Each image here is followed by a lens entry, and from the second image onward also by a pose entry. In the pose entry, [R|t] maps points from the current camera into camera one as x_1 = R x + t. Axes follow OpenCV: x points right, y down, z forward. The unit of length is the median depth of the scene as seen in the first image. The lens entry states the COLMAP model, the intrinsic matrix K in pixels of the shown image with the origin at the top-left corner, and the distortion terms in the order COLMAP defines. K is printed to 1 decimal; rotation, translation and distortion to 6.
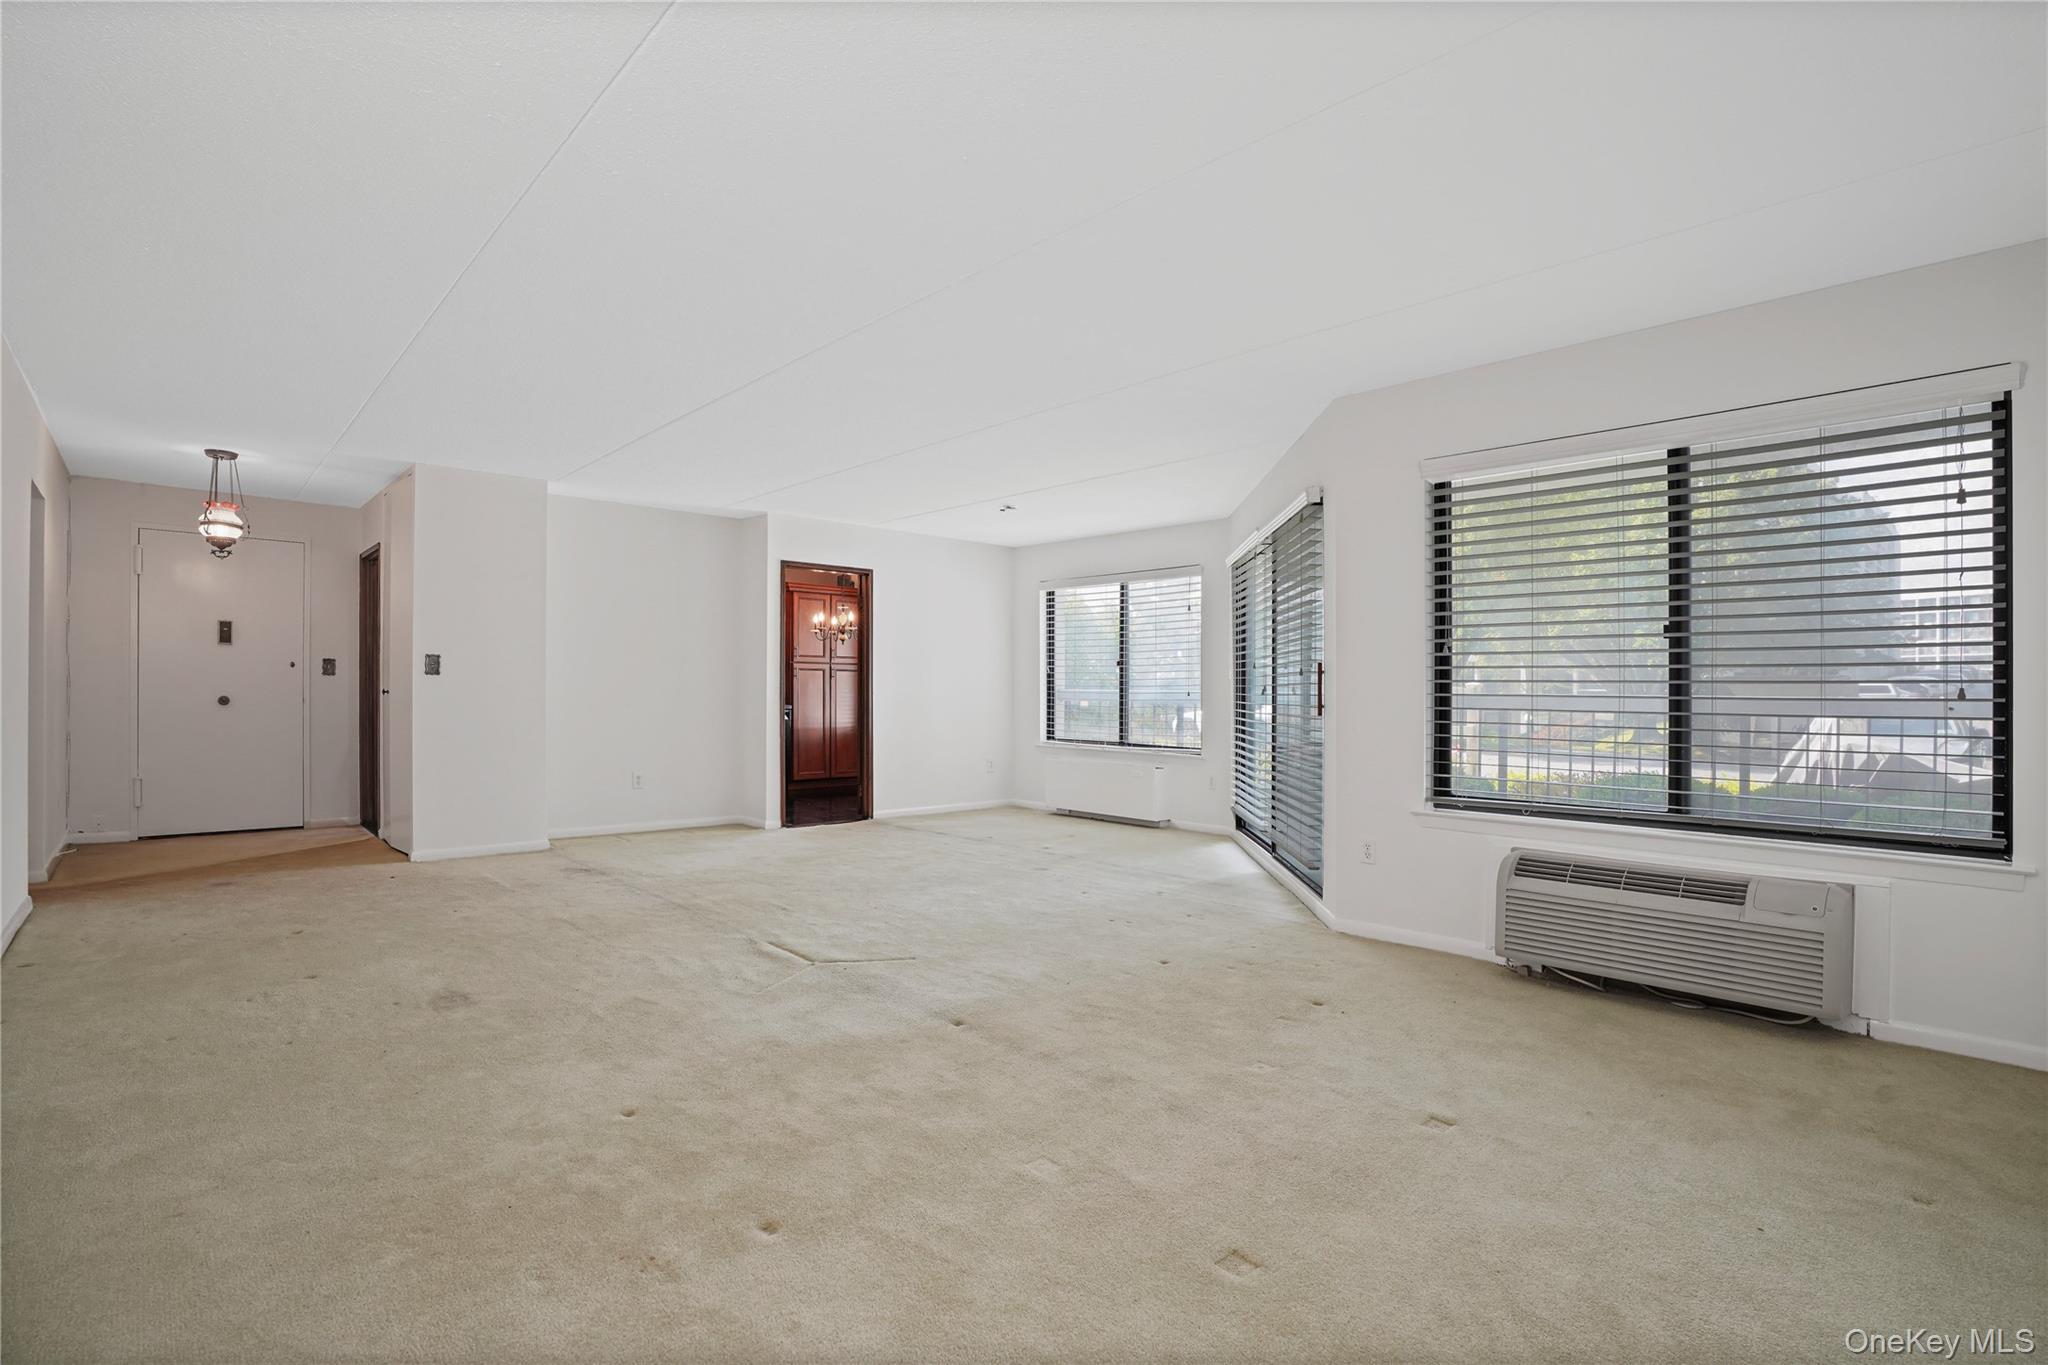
lens RADIAL K [[950.4, 0, 1002.0], [0, 950.4, 707.9], [0, 0, 1]] dist [-0.052822, 0.023501]
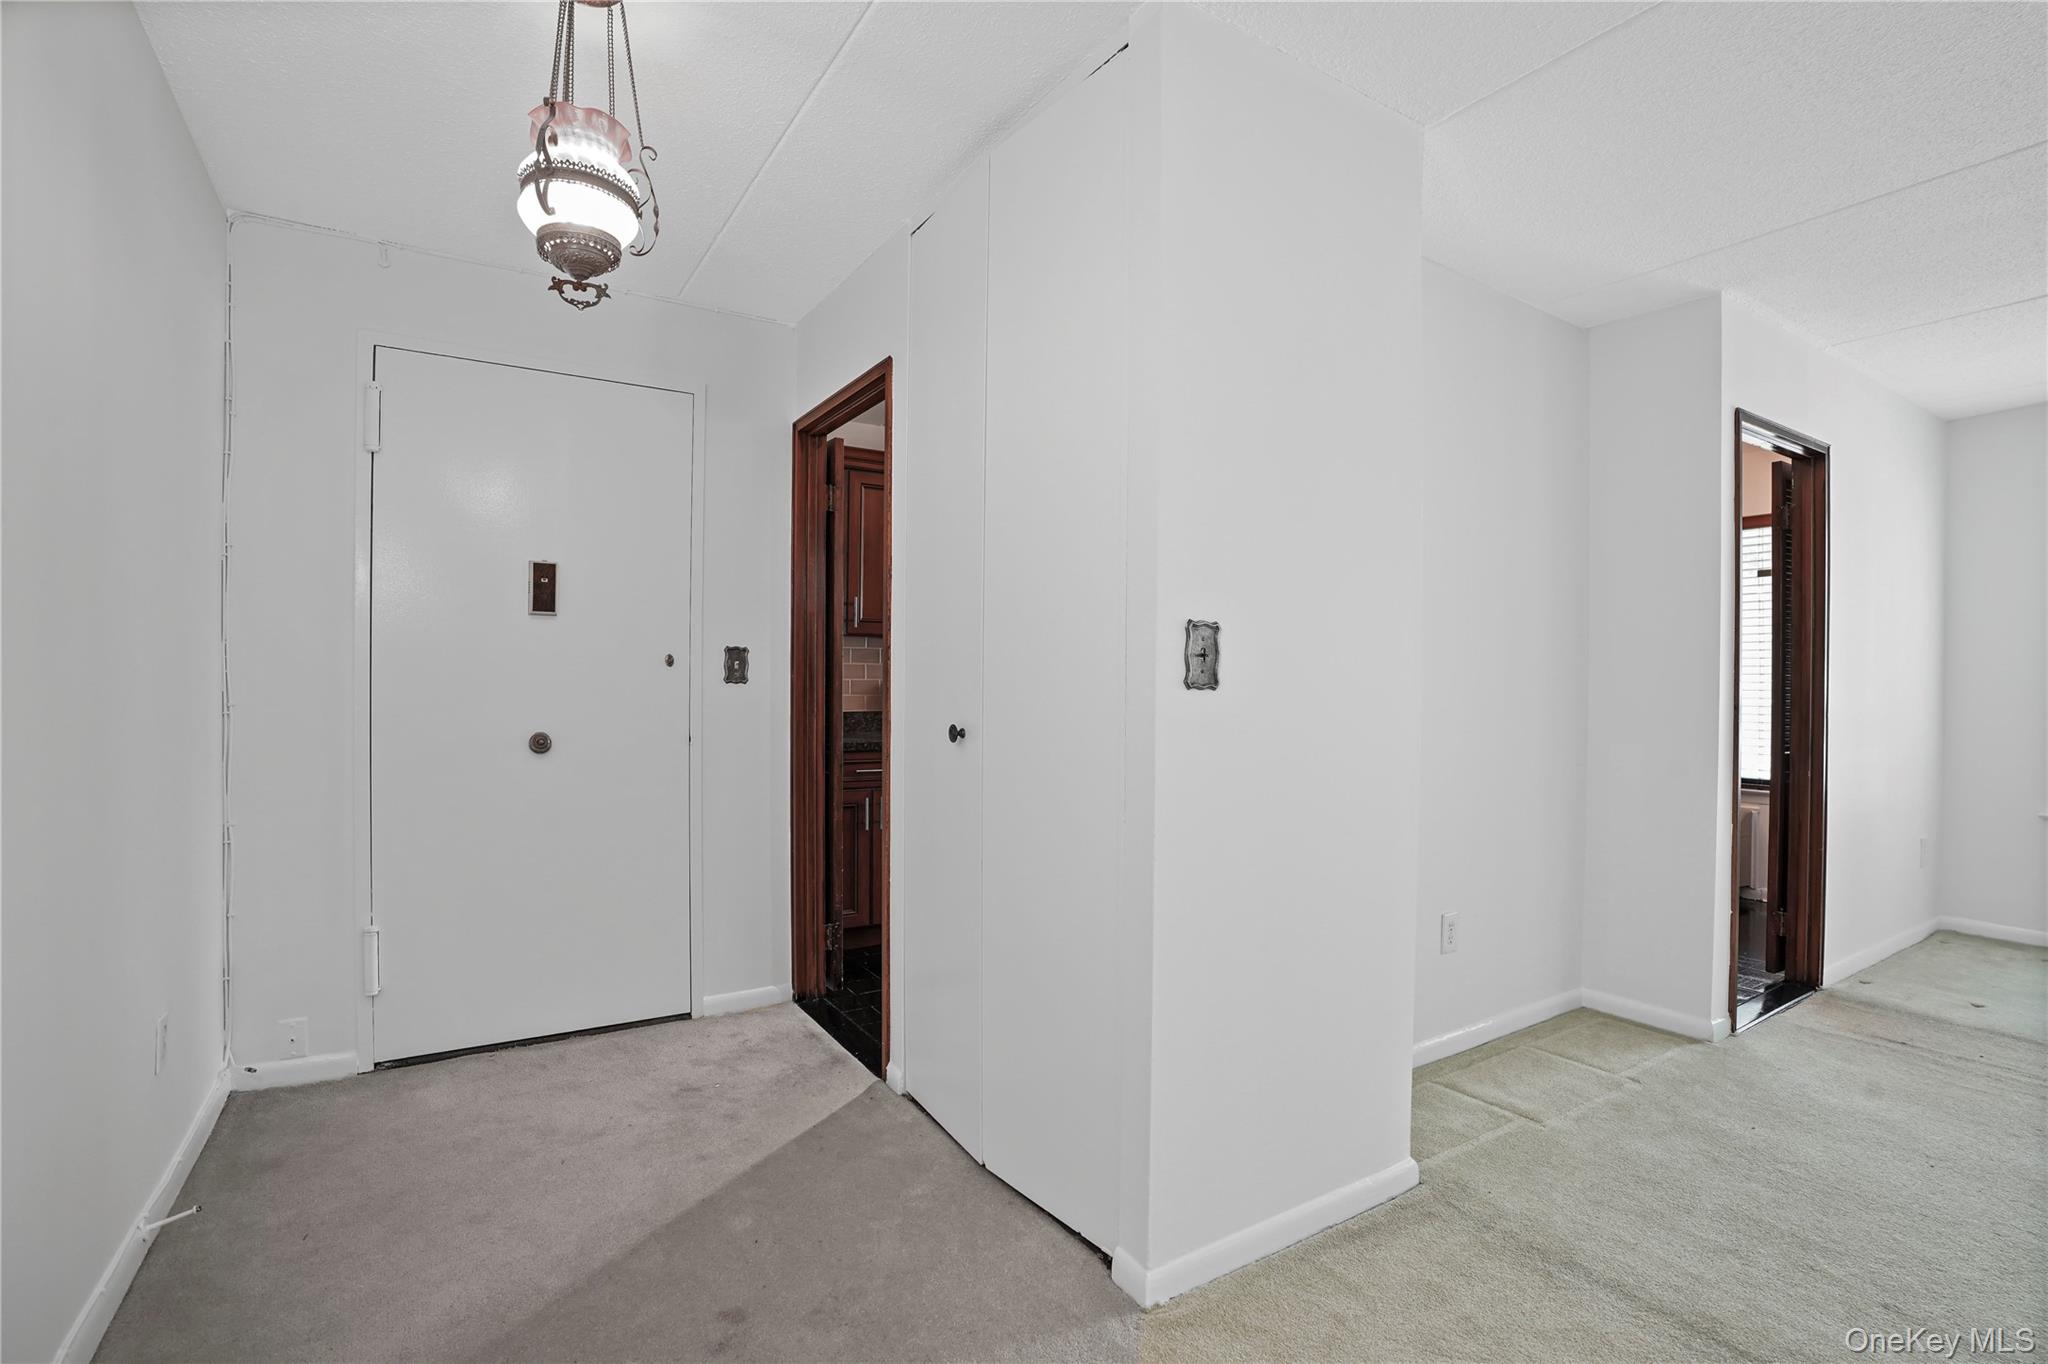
lens RADIAL K [[950.4, 0, 1013.7], [0, 950.4, 701.2], [0, 0, 1]] dist [-0.052822, 0.023501]
pose [[0.983552, -0.002750, -0.180604, -0.541717], [0.002877, 0.999996, 0.000438, -0.027821], [0.180602, -0.000951, 0.983556, 0.605194]]
